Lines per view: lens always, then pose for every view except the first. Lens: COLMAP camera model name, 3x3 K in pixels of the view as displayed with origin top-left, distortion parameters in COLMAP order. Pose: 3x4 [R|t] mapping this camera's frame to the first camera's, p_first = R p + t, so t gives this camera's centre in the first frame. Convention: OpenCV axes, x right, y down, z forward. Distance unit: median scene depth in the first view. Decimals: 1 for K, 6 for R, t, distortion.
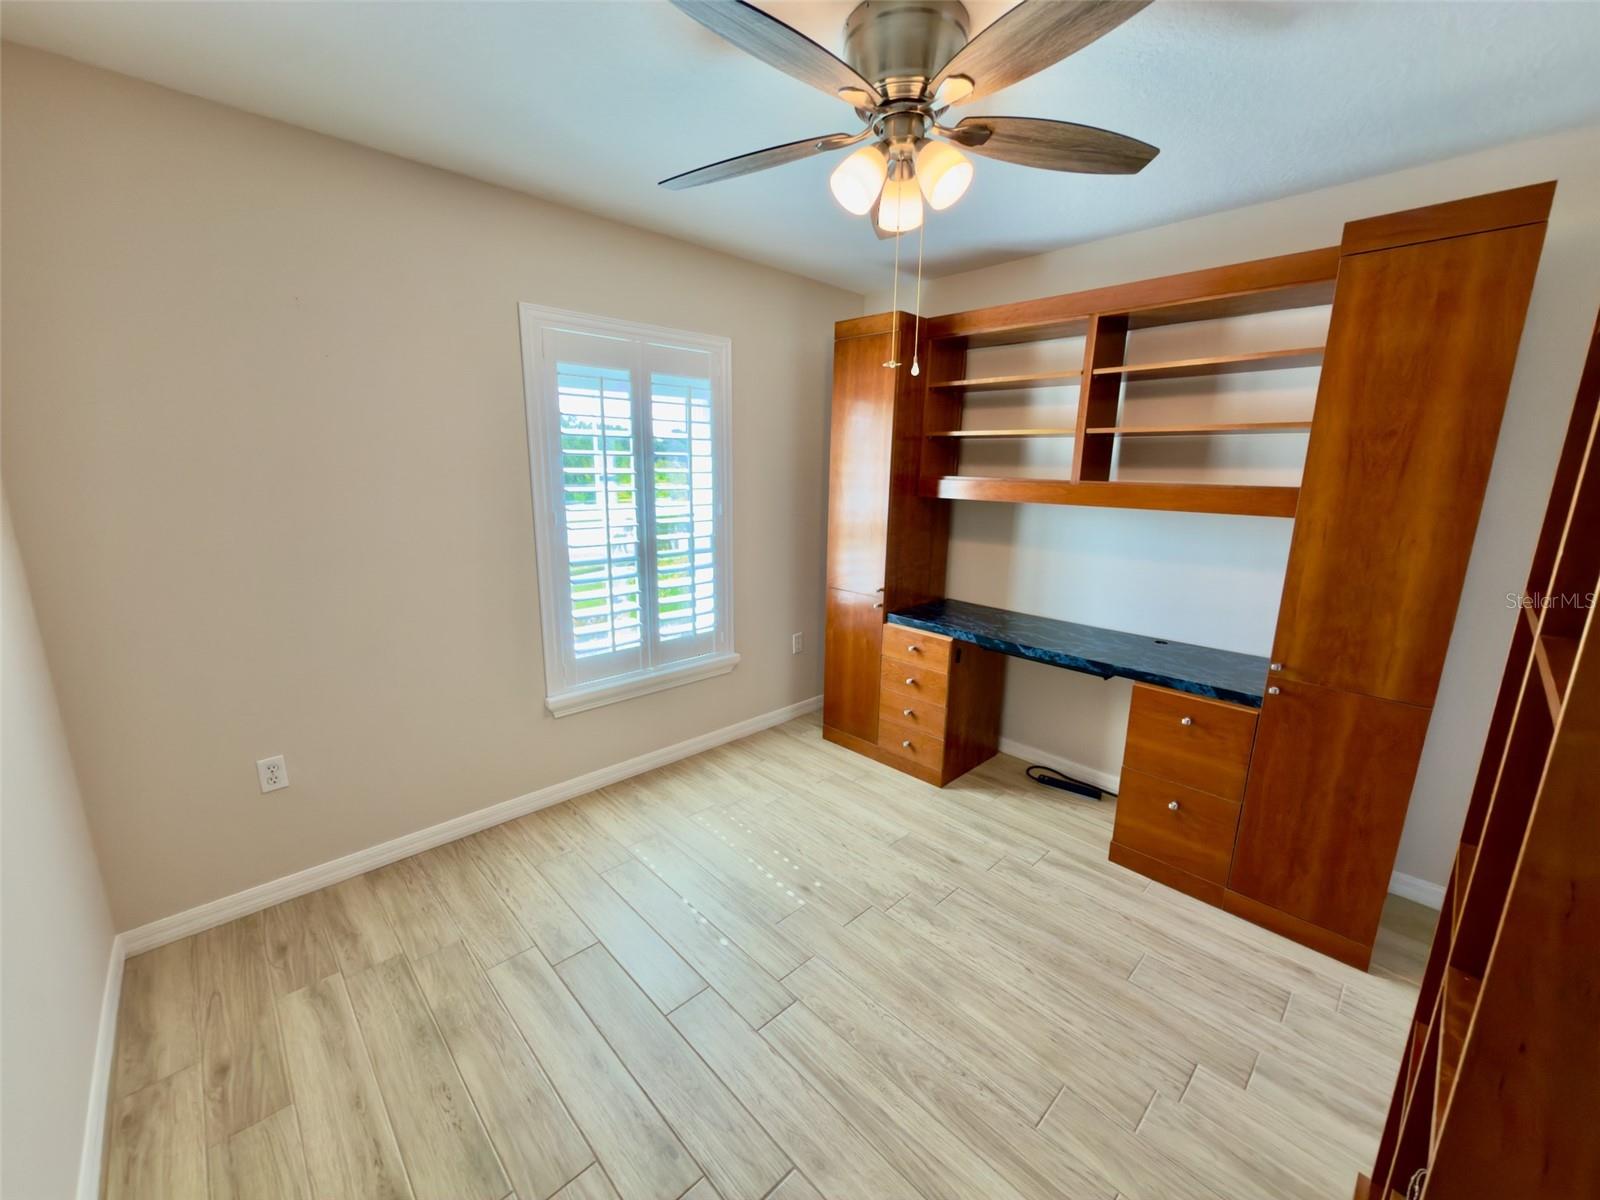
lens RADIAL K [[637.5, 0, 799.8], [0, 637.5, 601.8], [0, 0, 1]] dist [0.000770, 0.000270]
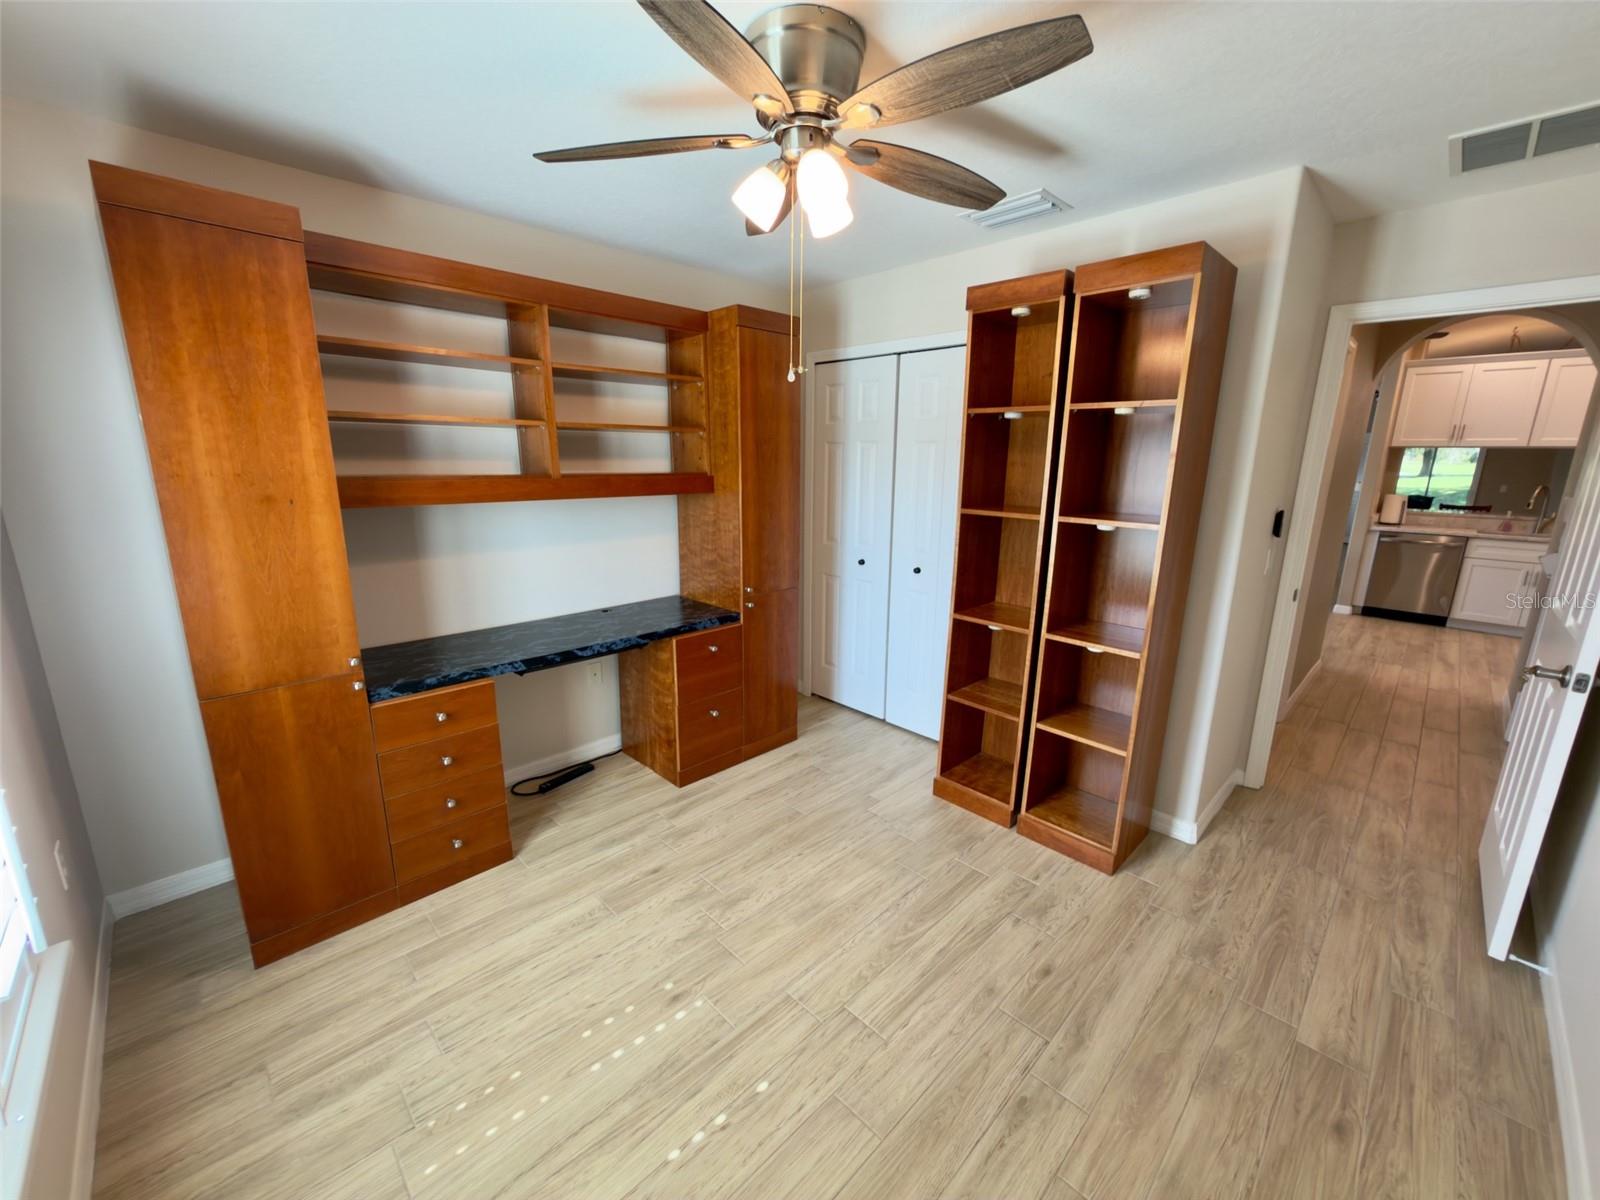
lens RADIAL K [[637.5, 0, 799.8], [0, 637.5, 601.8], [0, 0, 1]] dist [0.000770, 0.000270]
pose [[-0.013010, -0.238723, 0.971001, -0.627904], [0.203065, 0.950216, 0.236334, -0.174085], [-0.979079, 0.200251, 0.036114, 0.691713]]
